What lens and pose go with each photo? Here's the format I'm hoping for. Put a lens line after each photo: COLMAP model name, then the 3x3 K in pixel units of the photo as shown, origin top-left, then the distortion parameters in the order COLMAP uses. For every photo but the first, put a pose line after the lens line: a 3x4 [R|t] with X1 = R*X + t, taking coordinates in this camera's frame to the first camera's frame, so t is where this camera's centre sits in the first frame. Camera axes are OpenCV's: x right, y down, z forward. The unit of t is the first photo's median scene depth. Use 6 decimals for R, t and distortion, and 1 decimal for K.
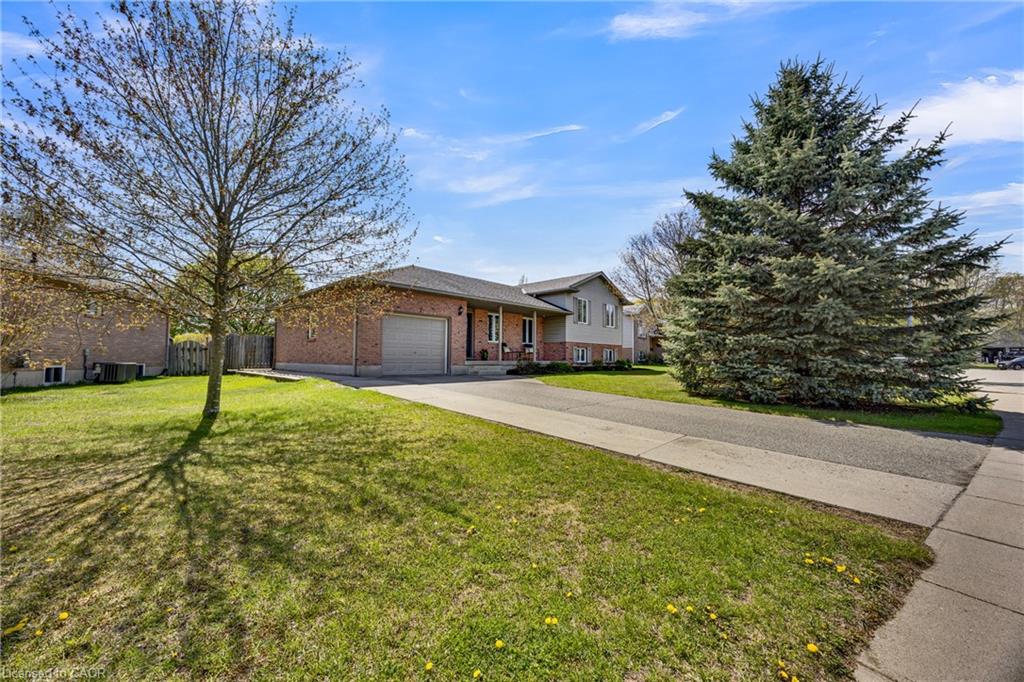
lens RADIAL K [[395.2, 0, 512.0], [0, 395.2, 341.0], [0, 0, 1]] dist [-0.000817, 0.000035]
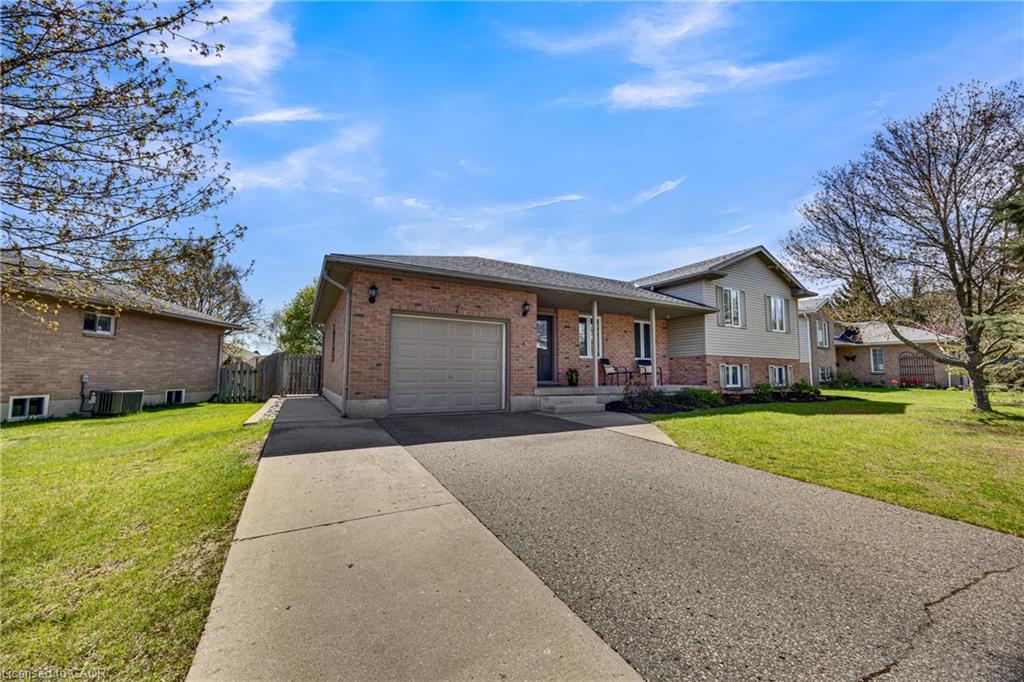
lens RADIAL K [[395.2, 0, 512.0], [0, 395.2, 341.0], [0, 0, 1]] dist [-0.000817, 0.000035]
pose [[0.955694, -0.029853, -0.292846, 0.026812], [0.017793, 0.998884, -0.043759, 0.001497], [0.293825, 0.036610, 0.955158, 0.328317]]
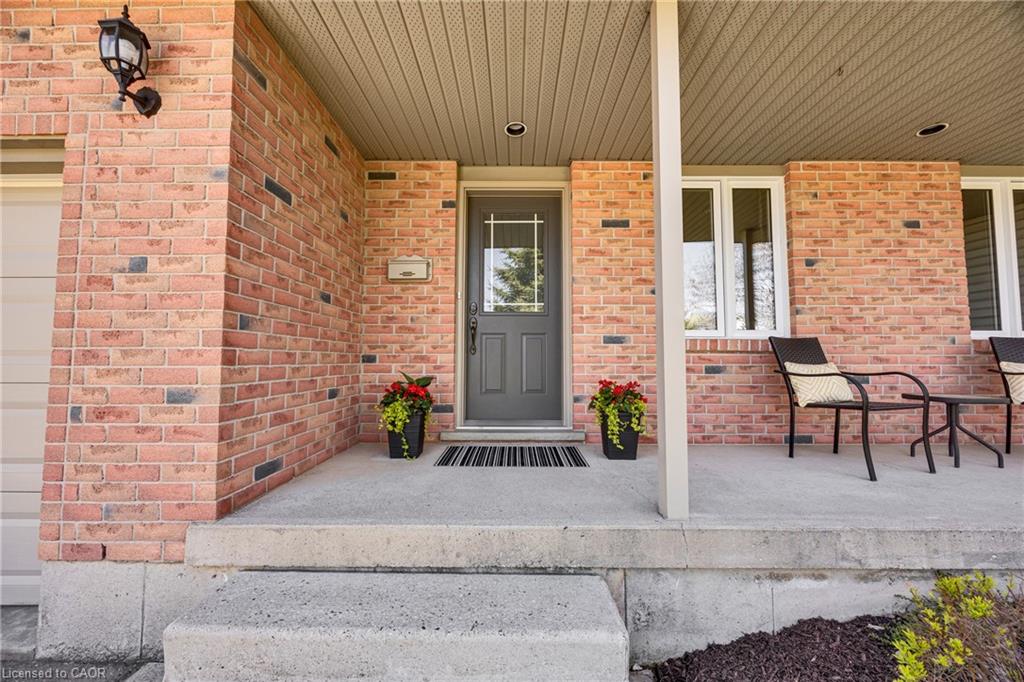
lens RADIAL K [[395.2, 0, 512.0], [0, 395.2, 341.0], [0, 0, 1]] dist [-0.000817, 0.000035]
pose [[0.690155, -0.045187, -0.722249, 0.015471], [0.037579, 0.998940, -0.026589, 0.006024], [0.722685, -0.008791, 0.691122, 0.833717]]
